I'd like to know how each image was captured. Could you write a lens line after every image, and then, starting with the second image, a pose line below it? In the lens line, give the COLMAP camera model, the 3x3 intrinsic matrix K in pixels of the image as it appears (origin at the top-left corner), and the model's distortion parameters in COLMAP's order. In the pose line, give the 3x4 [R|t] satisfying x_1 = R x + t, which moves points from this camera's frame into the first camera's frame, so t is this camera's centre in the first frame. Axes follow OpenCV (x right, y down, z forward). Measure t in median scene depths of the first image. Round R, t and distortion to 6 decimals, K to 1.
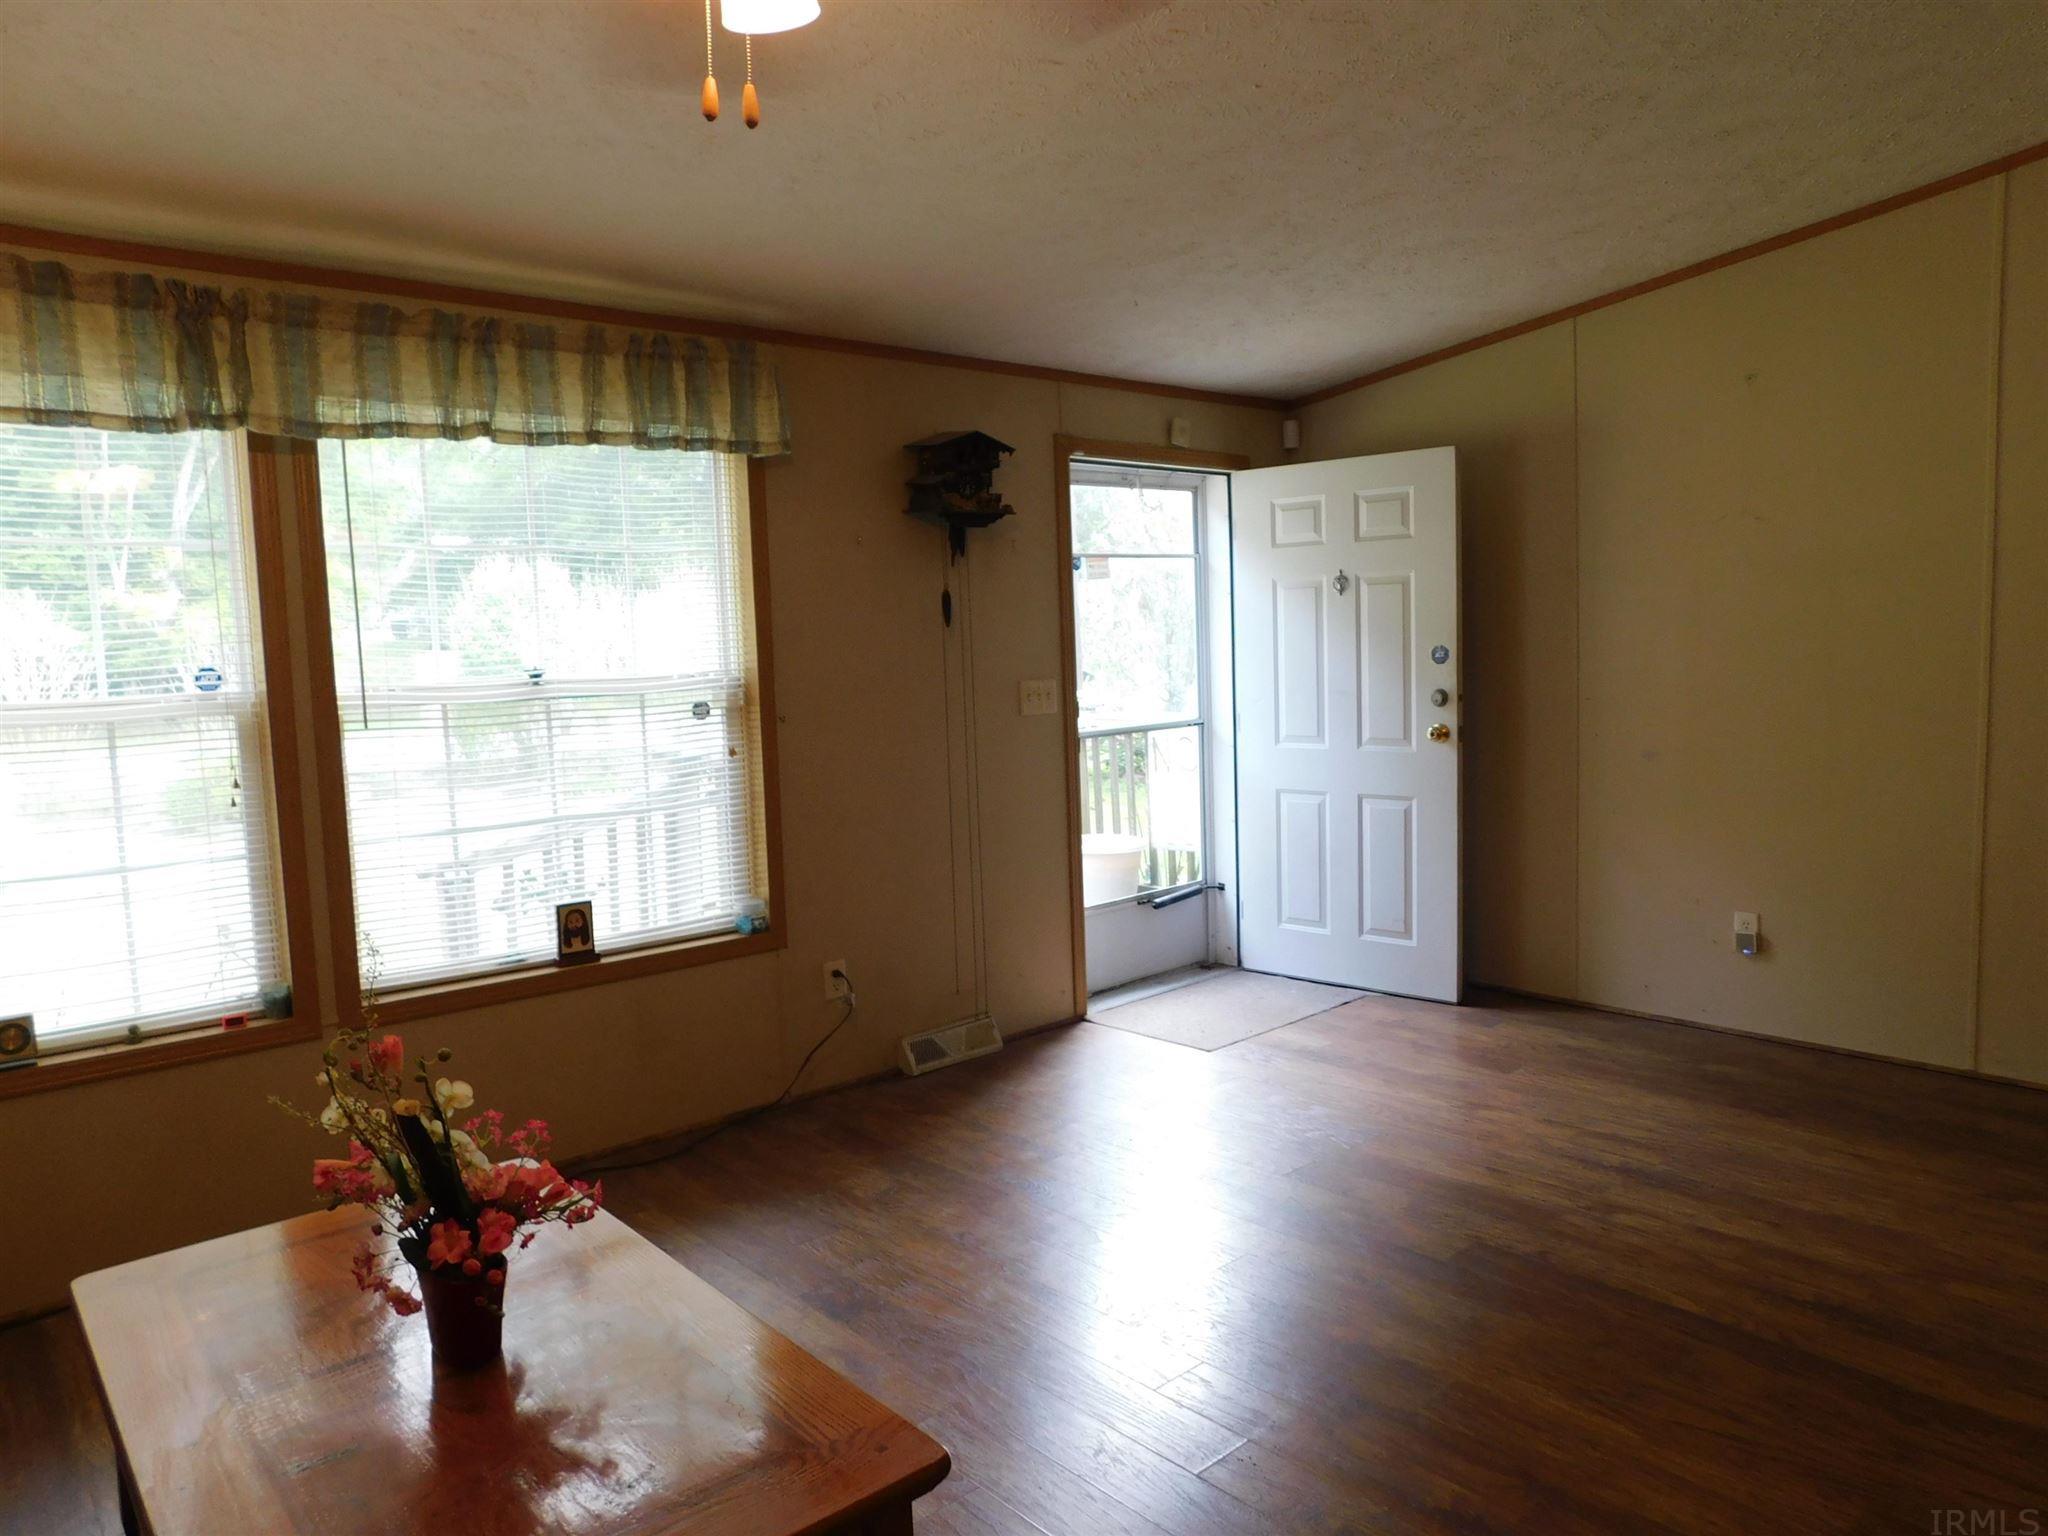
lens RADIAL K [[1379.9, 0, 1024.0], [0, 1379.9, 772.9], [0, 0, 1]] dist [-0.045574, 0.027160]
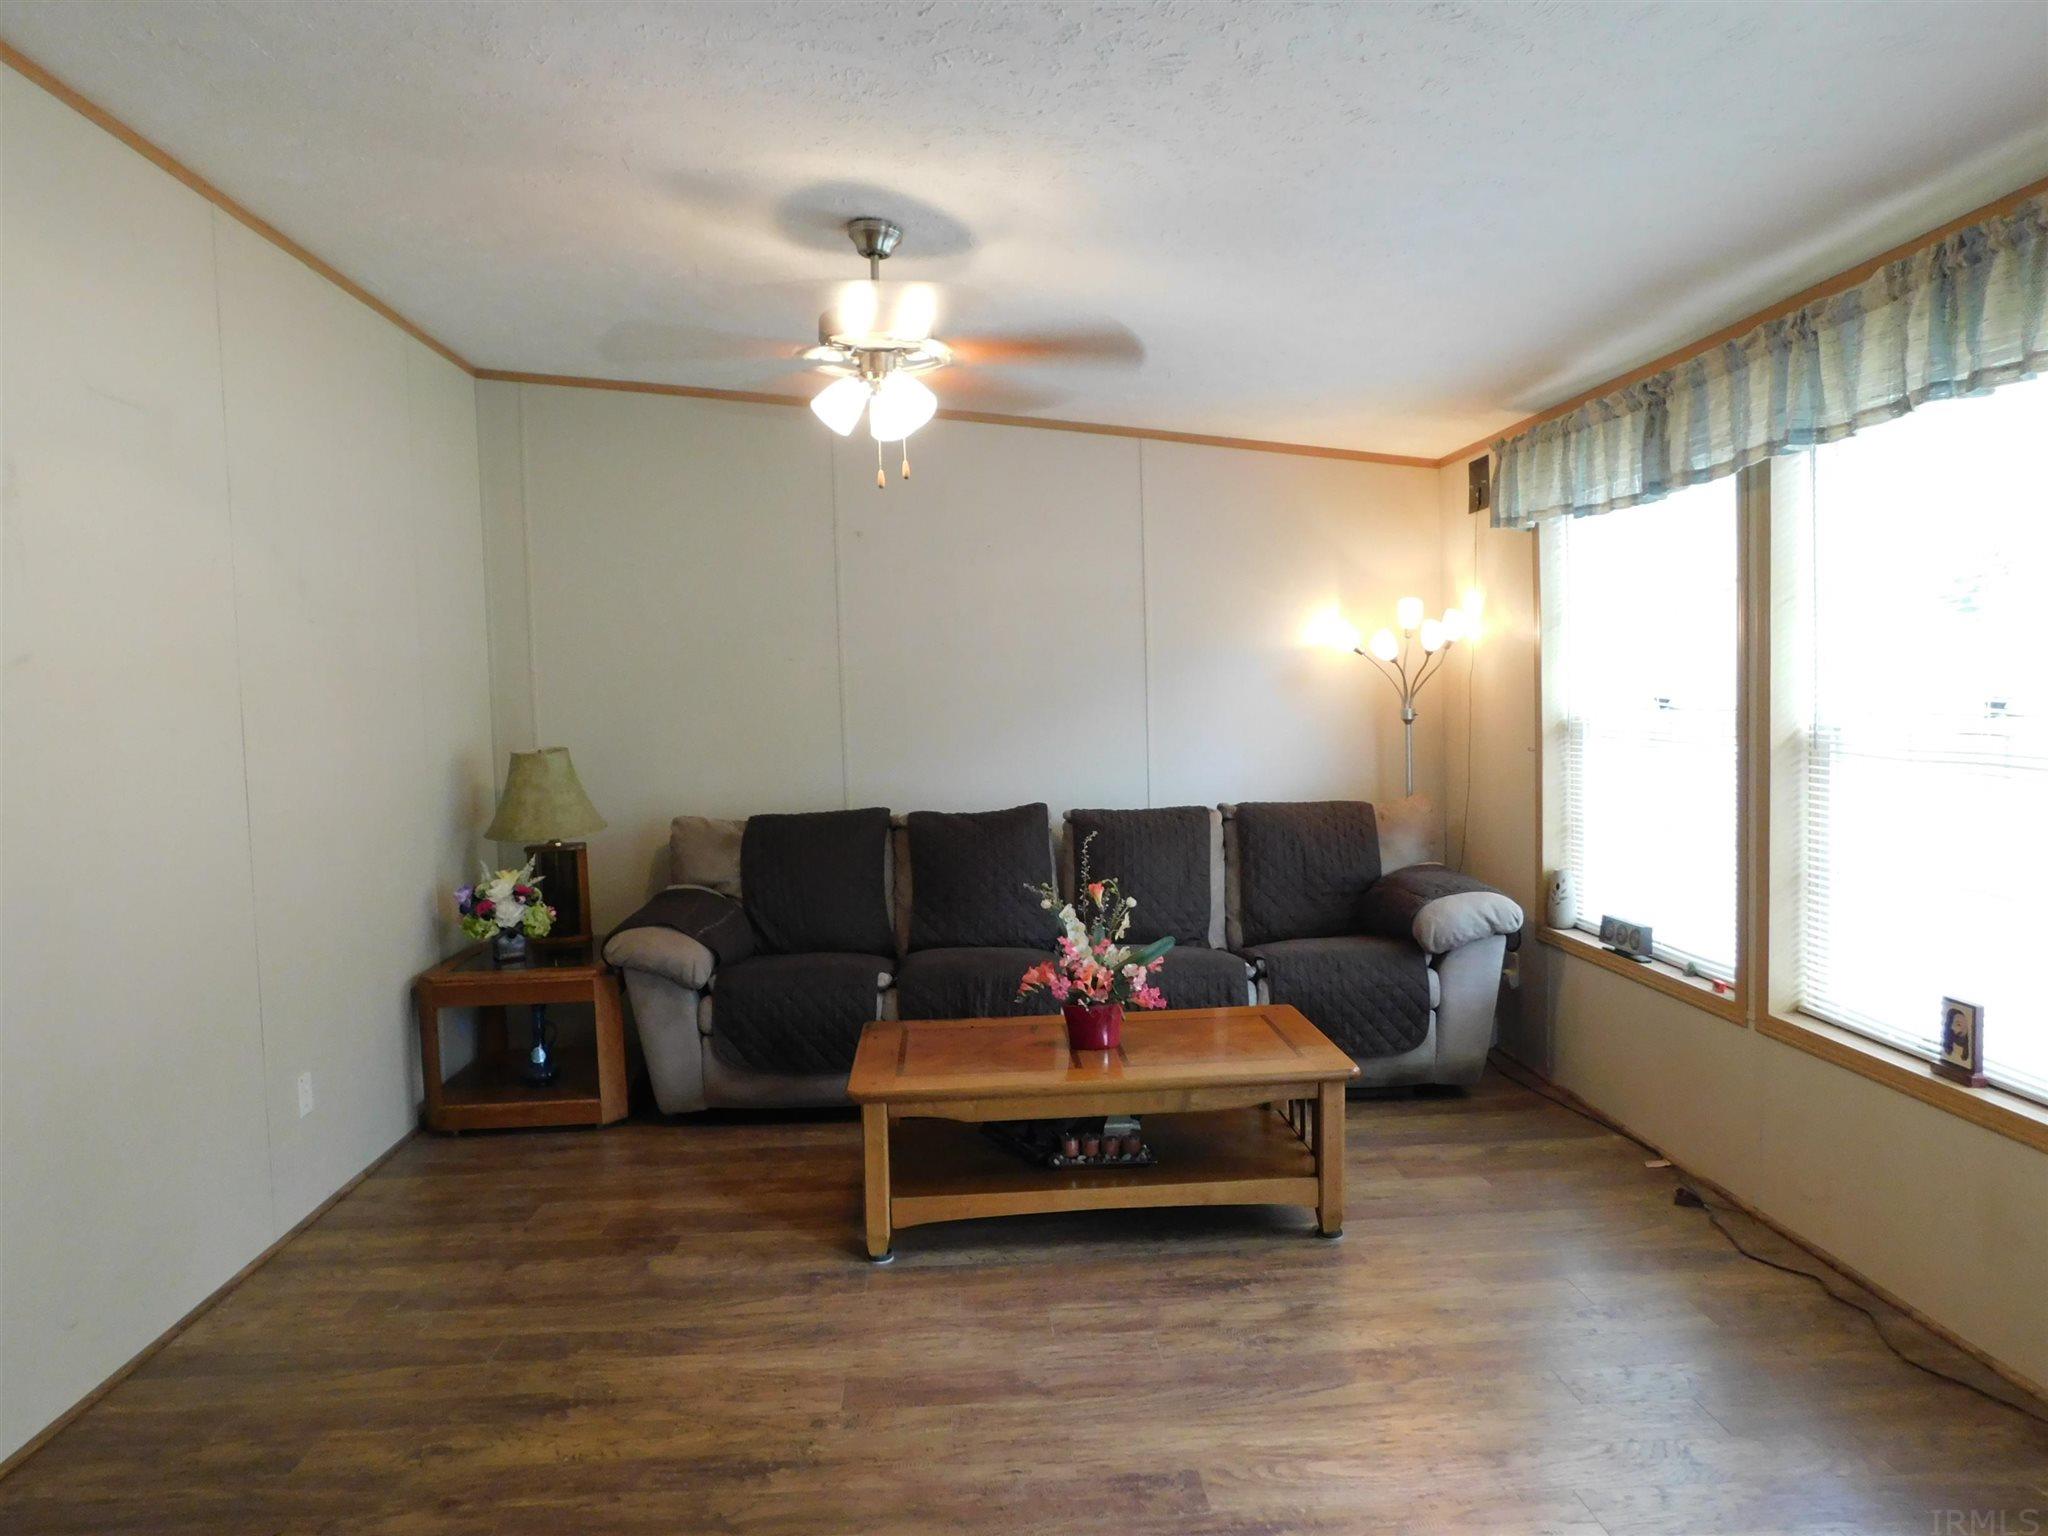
lens RADIAL K [[1379.9, 0, 1023.4], [0, 1379.9, 768.4], [0, 0, 1]] dist [-0.045574, 0.027160]
pose [[-0.601392, 0.105425, -0.791968, 0.586863], [-0.015559, 0.989522, 0.143538, -0.137864], [0.798802, 0.098645, -0.593451, 1.030205]]
